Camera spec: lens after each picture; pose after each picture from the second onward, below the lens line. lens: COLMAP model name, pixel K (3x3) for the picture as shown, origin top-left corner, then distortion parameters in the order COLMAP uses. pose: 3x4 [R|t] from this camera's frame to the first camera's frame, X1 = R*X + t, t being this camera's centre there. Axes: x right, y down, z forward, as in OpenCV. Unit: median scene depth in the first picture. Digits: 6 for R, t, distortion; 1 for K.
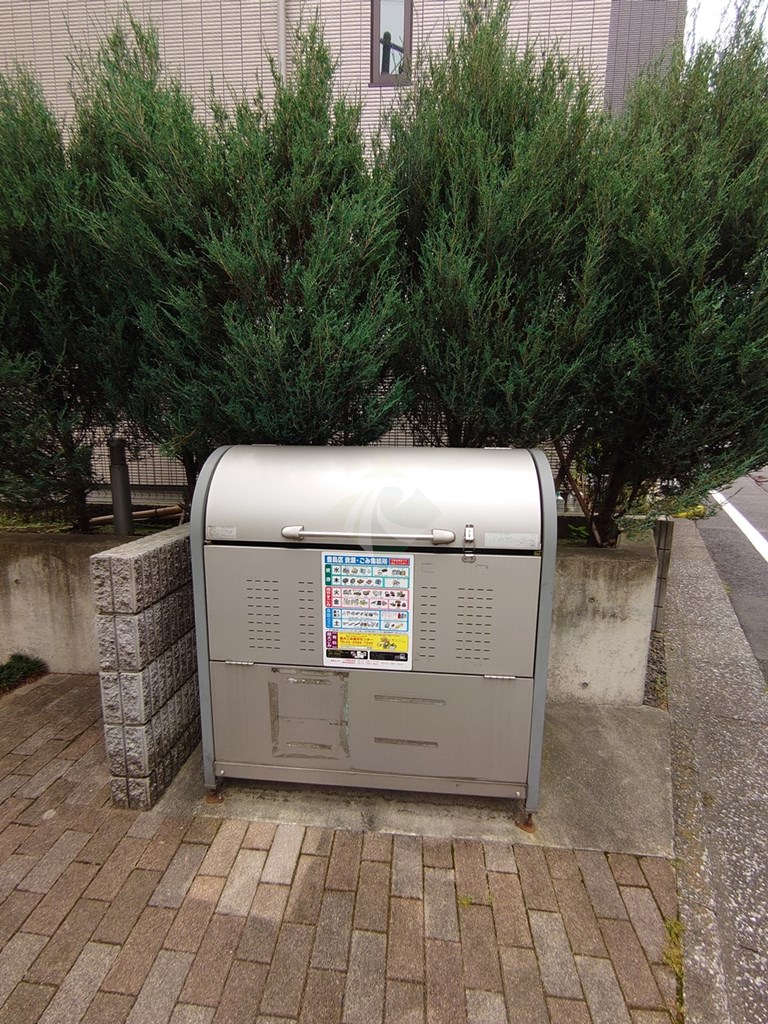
lens RADIAL K [[444.7, 0, 388.3], [0, 444.7, 510.5], [0, 0, 1]] dist [-0.001164, -0.001718]
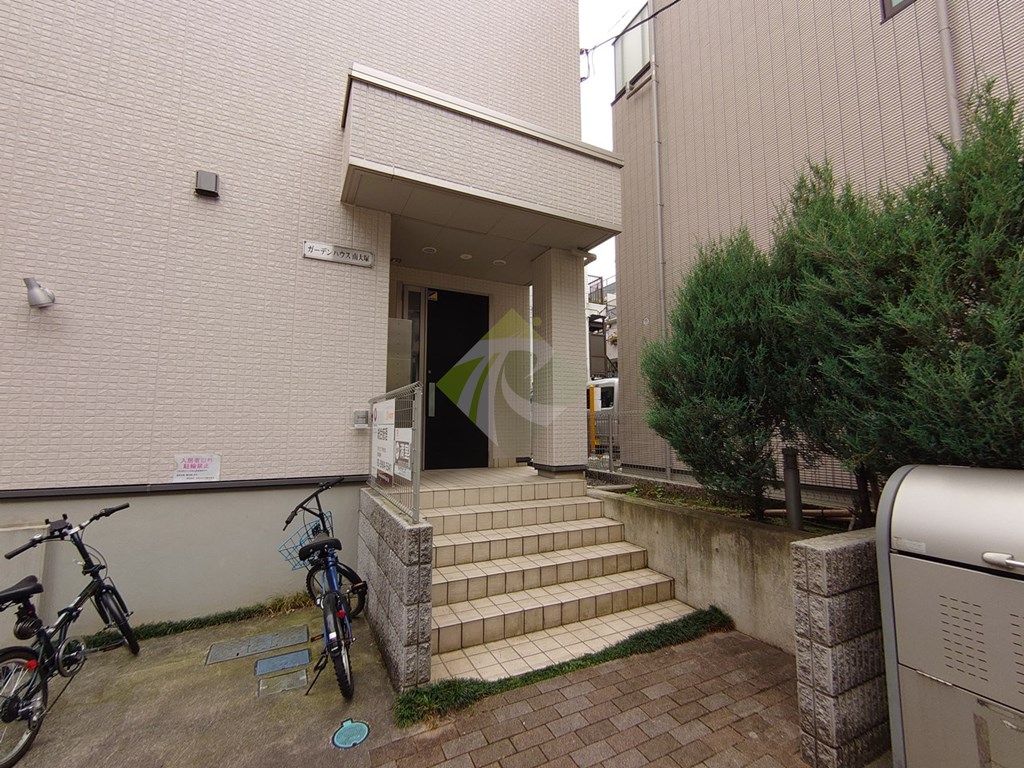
lens RADIAL K [[444.7, 0, 506.9], [0, 444.7, 383.5], [0, 0, 1]] dist [-0.001164, -0.001718]
pose [[0.499632, -0.099665, -0.860485, 0.125045], [-0.122014, 0.975358, -0.183816, -0.018345], [0.857601, 0.196832, 0.475160, -0.483251]]
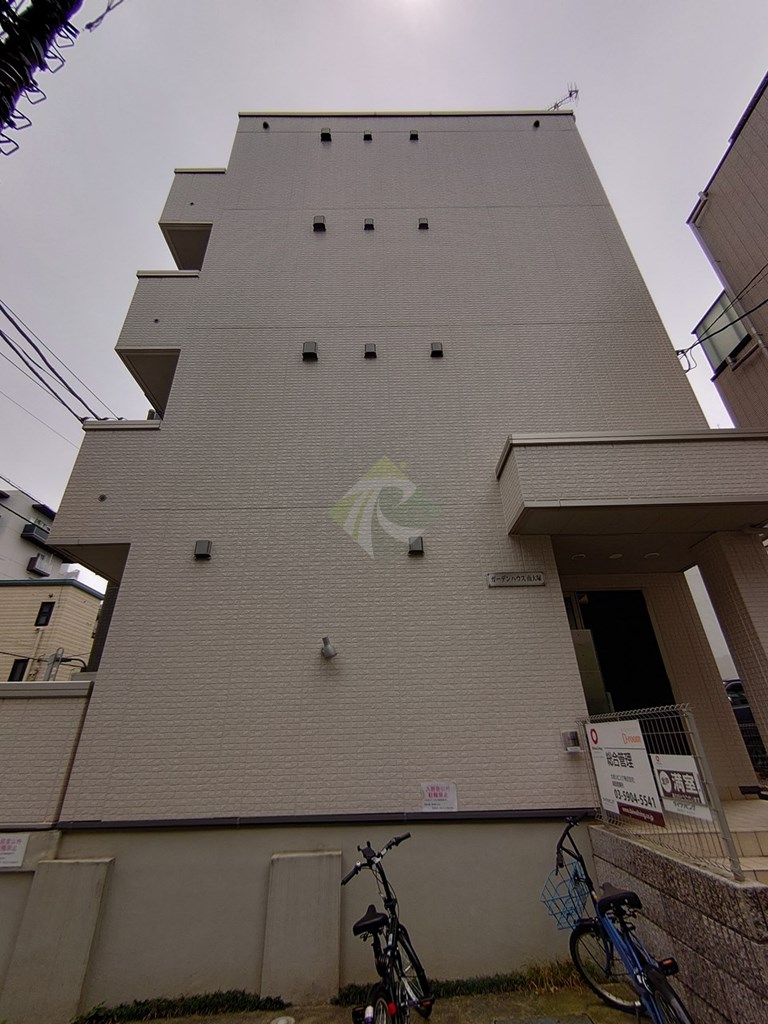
lens RADIAL K [[447.0, 0, 385.8], [0, 447.0, 510.5], [0, 0, 1]] dist [0.002446, 0.000897]
pose [[0.055916, -0.475333, -0.878027, 0.177733], [-0.124991, 0.869152, -0.478489, -0.002866], [0.990581, 0.136501, -0.010813, -0.736605]]
